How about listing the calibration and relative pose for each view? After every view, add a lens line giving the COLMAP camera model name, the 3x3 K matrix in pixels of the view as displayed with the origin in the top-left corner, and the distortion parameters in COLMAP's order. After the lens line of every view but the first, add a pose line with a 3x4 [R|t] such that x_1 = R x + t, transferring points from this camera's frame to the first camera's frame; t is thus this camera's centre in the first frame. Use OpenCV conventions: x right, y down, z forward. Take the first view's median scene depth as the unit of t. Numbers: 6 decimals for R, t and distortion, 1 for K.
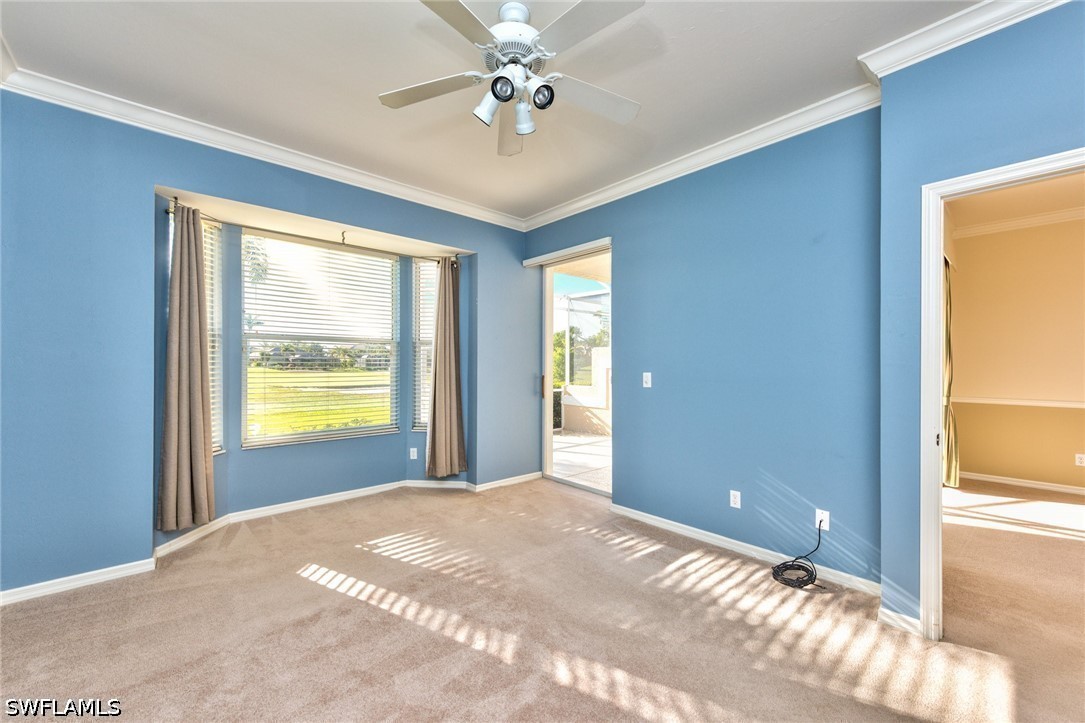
lens RADIAL K [[437.0, 0, 542.5], [0, 437.0, 361.5], [0, 0, 1]] dist [0.028188, 0.000083]
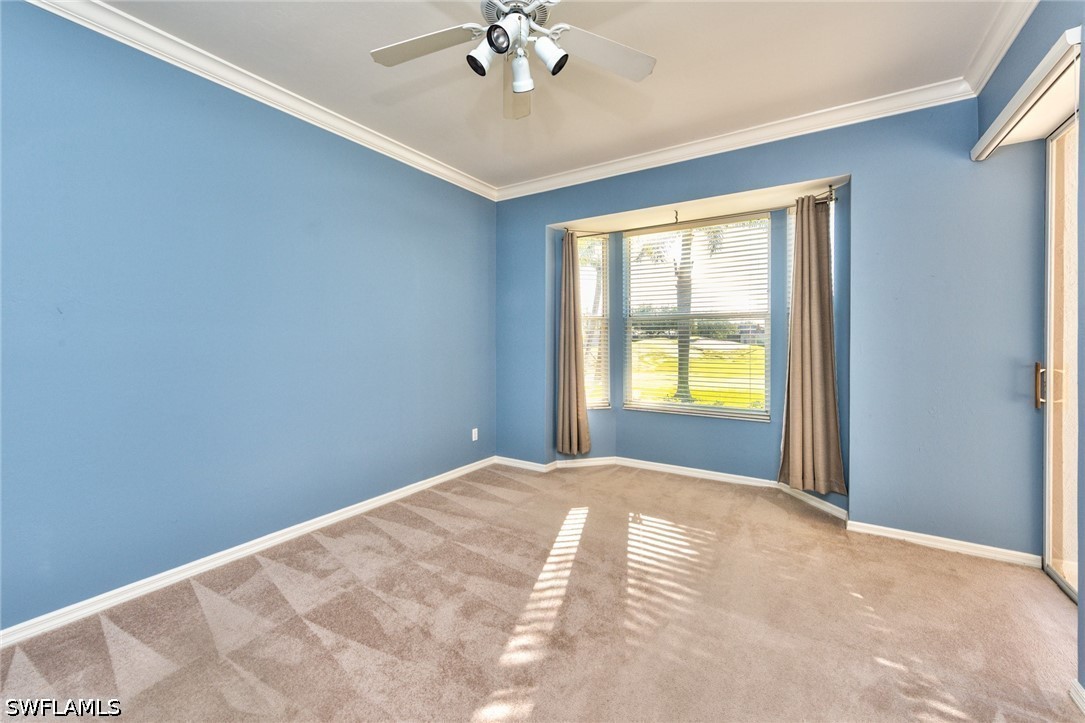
lens RADIAL K [[436.3, 0, 543.4], [0, 436.3, 342.1], [0, 0, 1]] dist [0.000397, 0.000113]
pose [[0.255625, 0.003666, -0.966769, 0.449261], [0.012241, 0.999900, 0.007029, -0.003152], [0.966699, -0.013631, 0.255555, 0.446622]]
